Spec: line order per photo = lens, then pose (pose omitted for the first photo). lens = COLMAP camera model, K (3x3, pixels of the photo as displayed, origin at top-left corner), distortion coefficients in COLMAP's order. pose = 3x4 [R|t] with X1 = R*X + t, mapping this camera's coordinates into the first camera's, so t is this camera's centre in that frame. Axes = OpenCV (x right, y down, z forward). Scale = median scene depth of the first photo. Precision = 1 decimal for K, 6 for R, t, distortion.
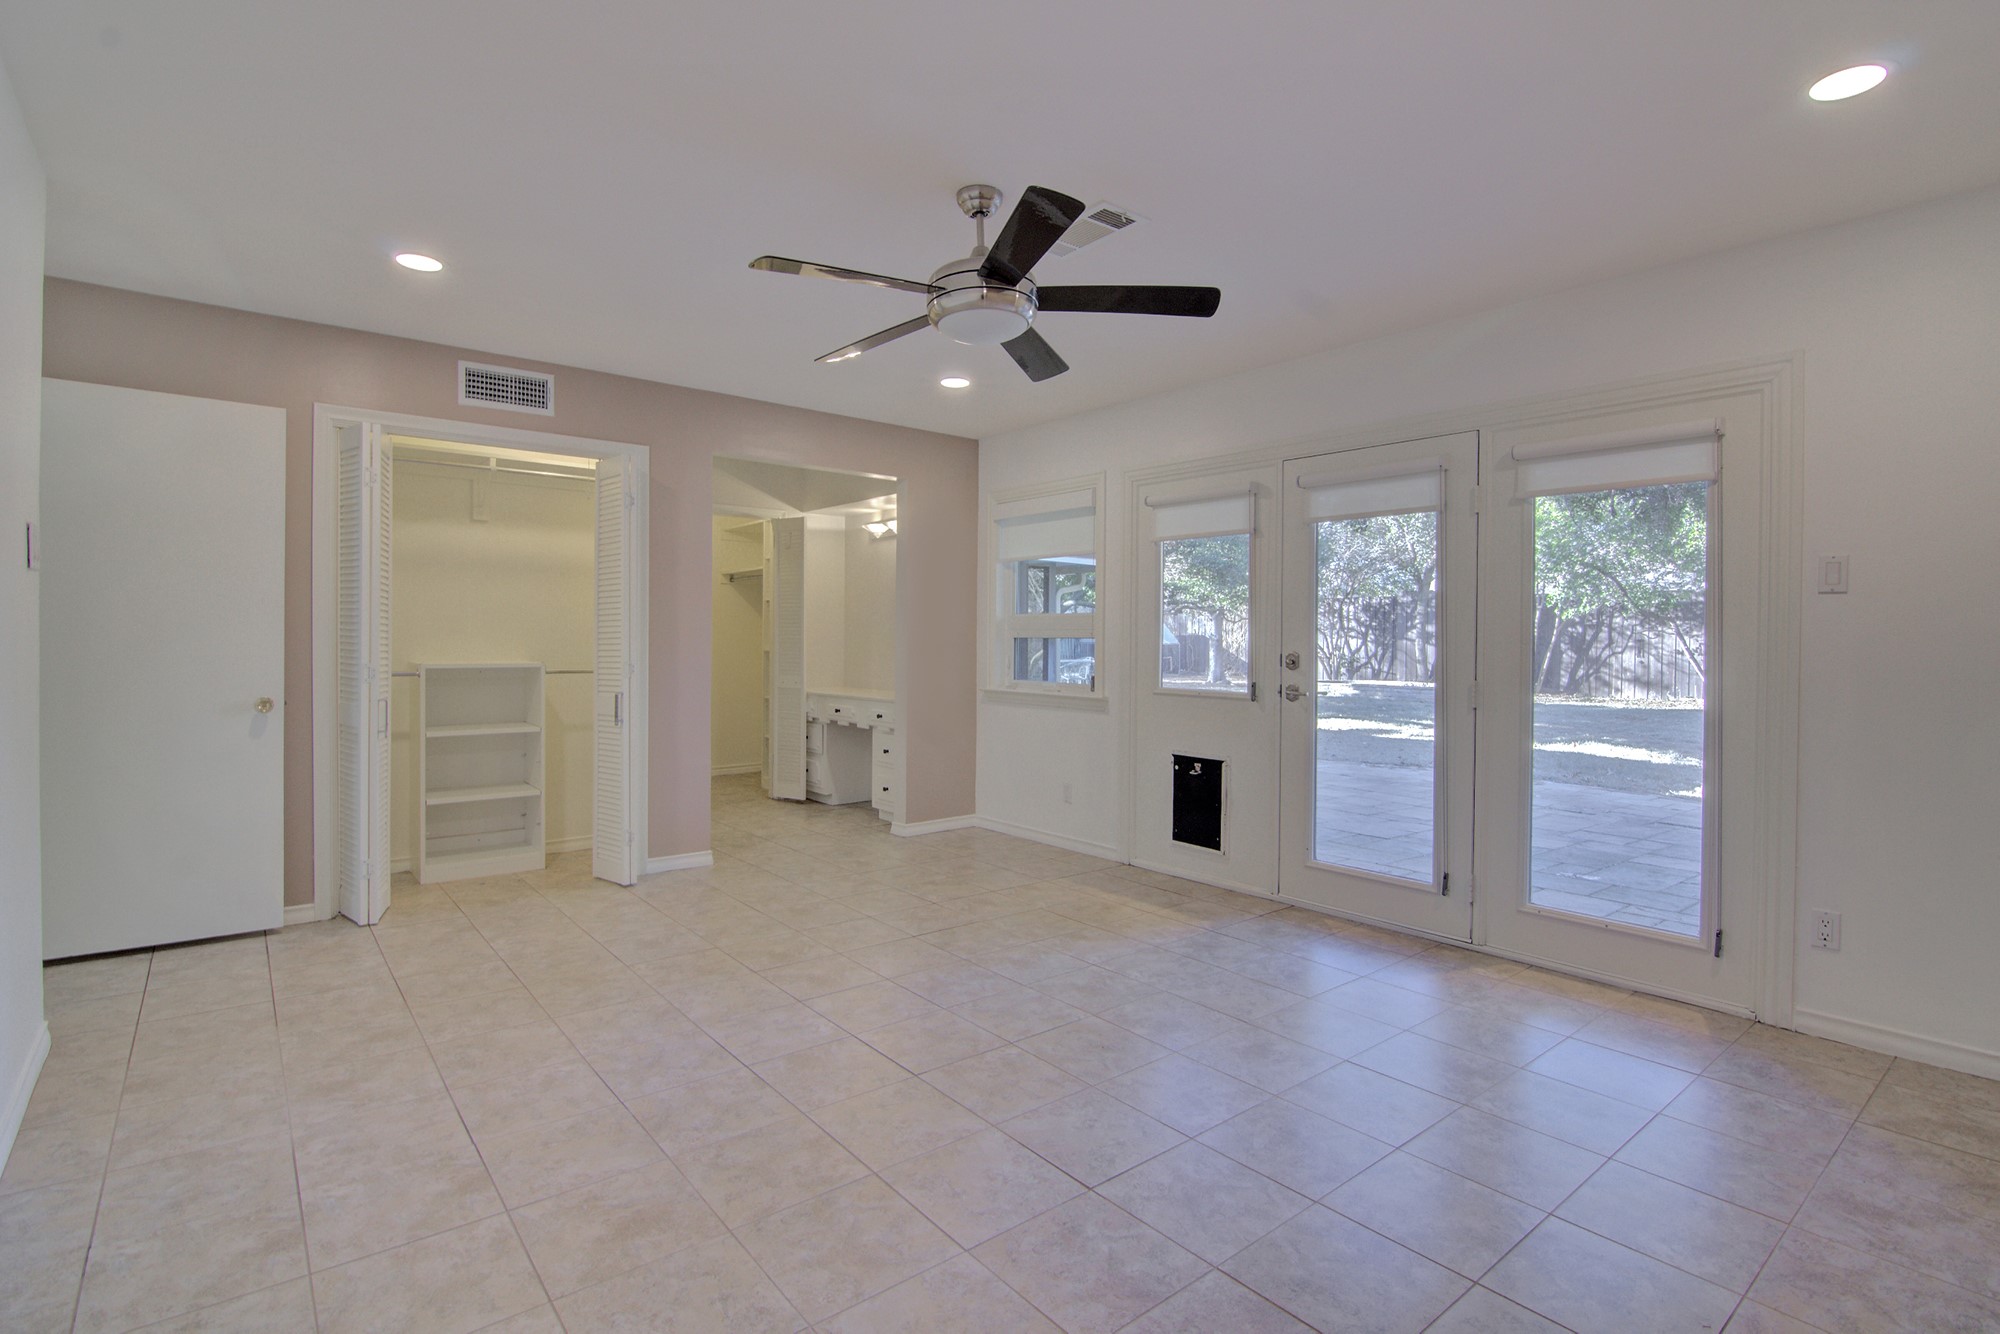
lens RADIAL K [[959.8, 0, 1000.0], [0, 959.8, 654.5], [0, 0, 1]] dist [-0.008019, -0.009466]
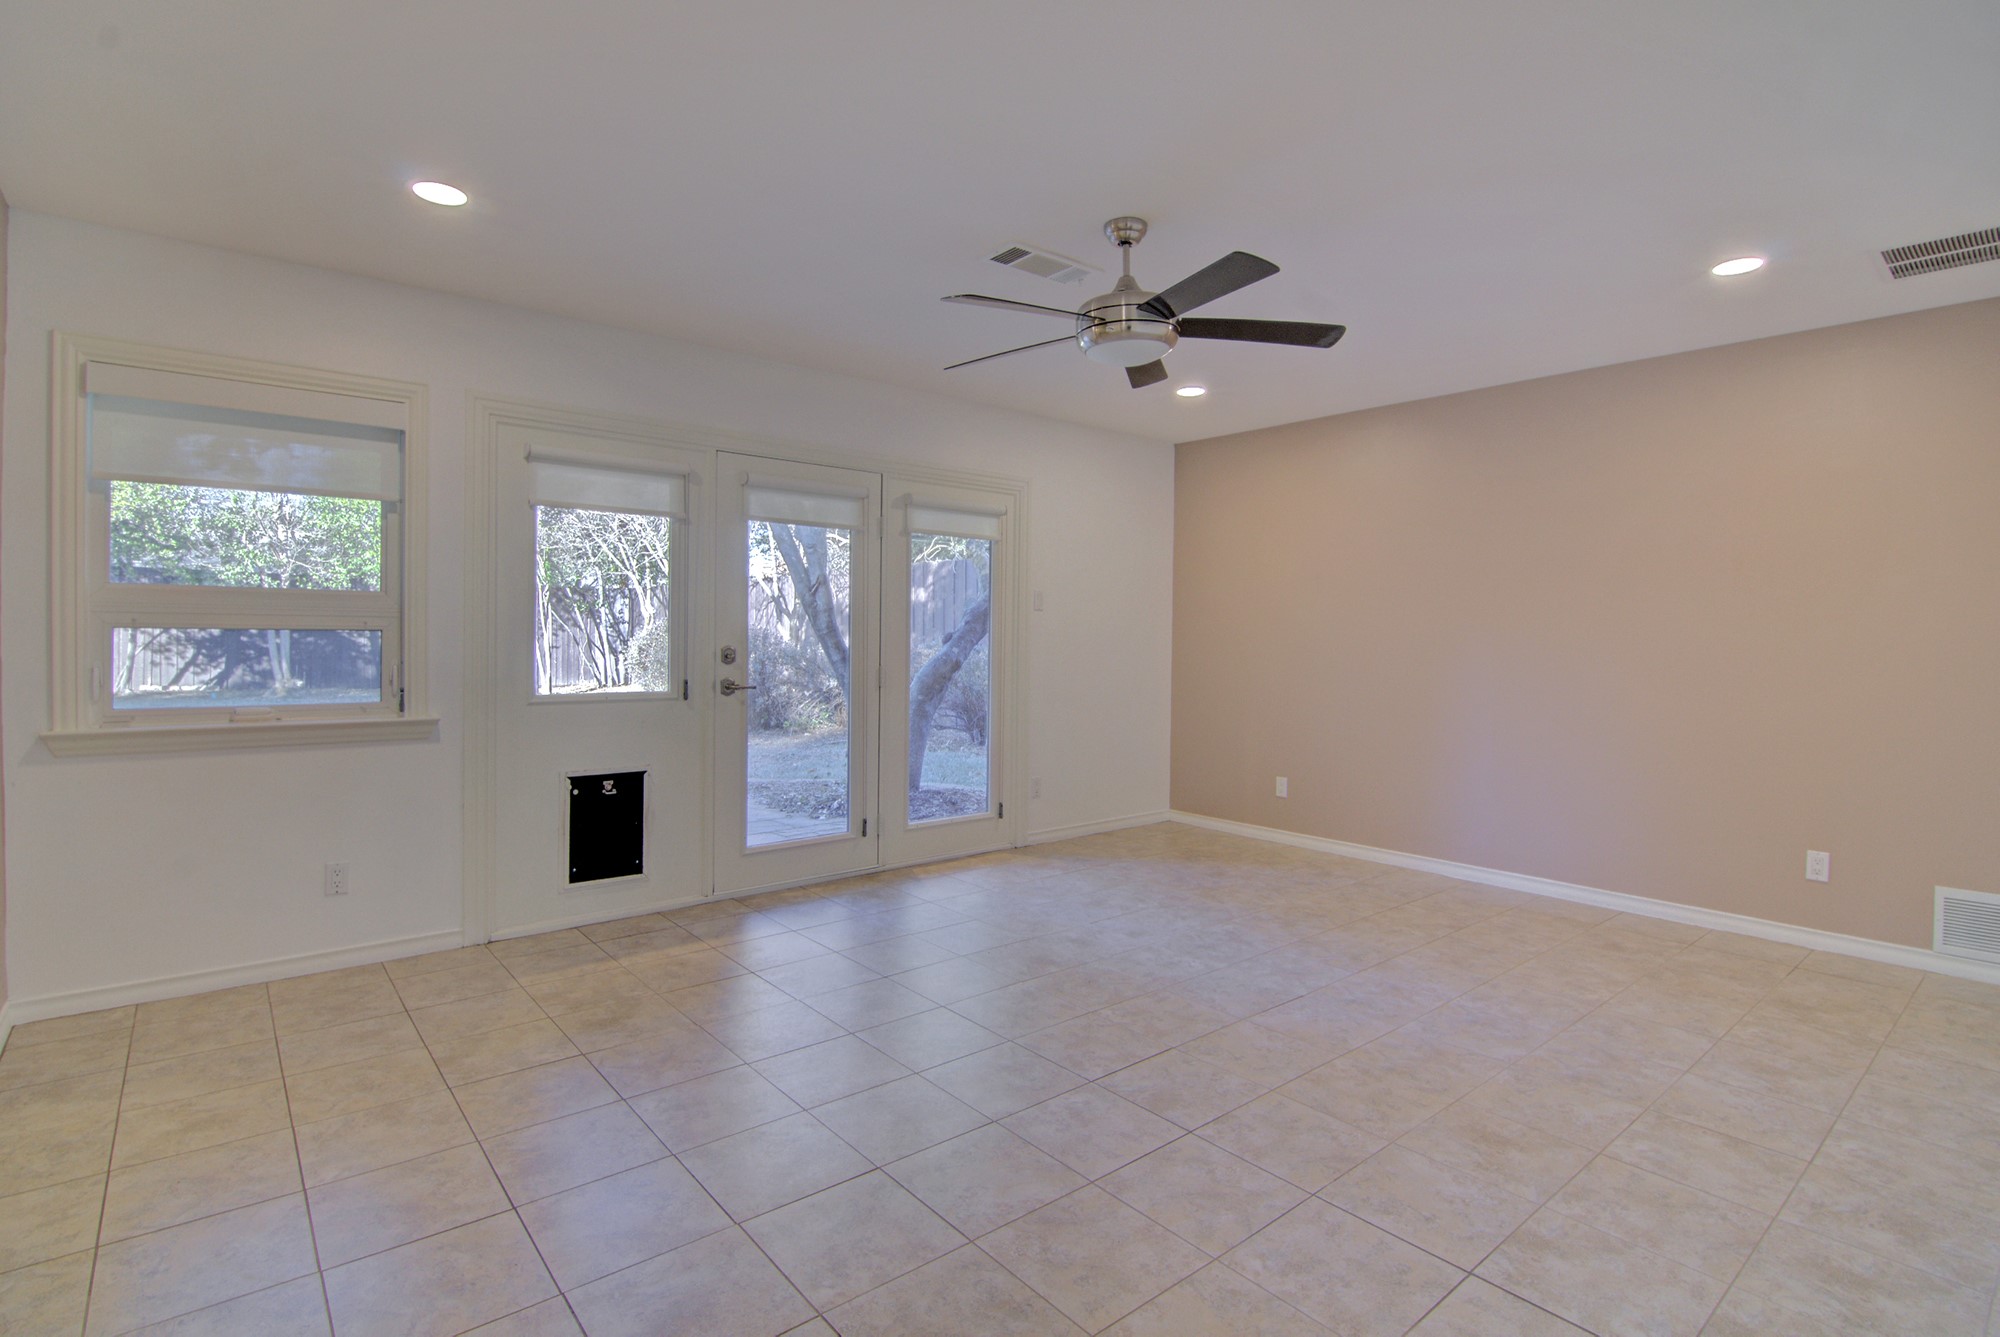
lens RADIAL K [[959.8, 0, 1002.1], [0, 959.8, 657.1], [0, 0, 1]] dist [-0.008019, -0.009466]
pose [[-0.012875, -0.032483, 0.999389, -0.799976], [0.005987, 0.999452, 0.032562, -0.025447], [-0.999899, 0.006402, -0.012674, 0.837907]]
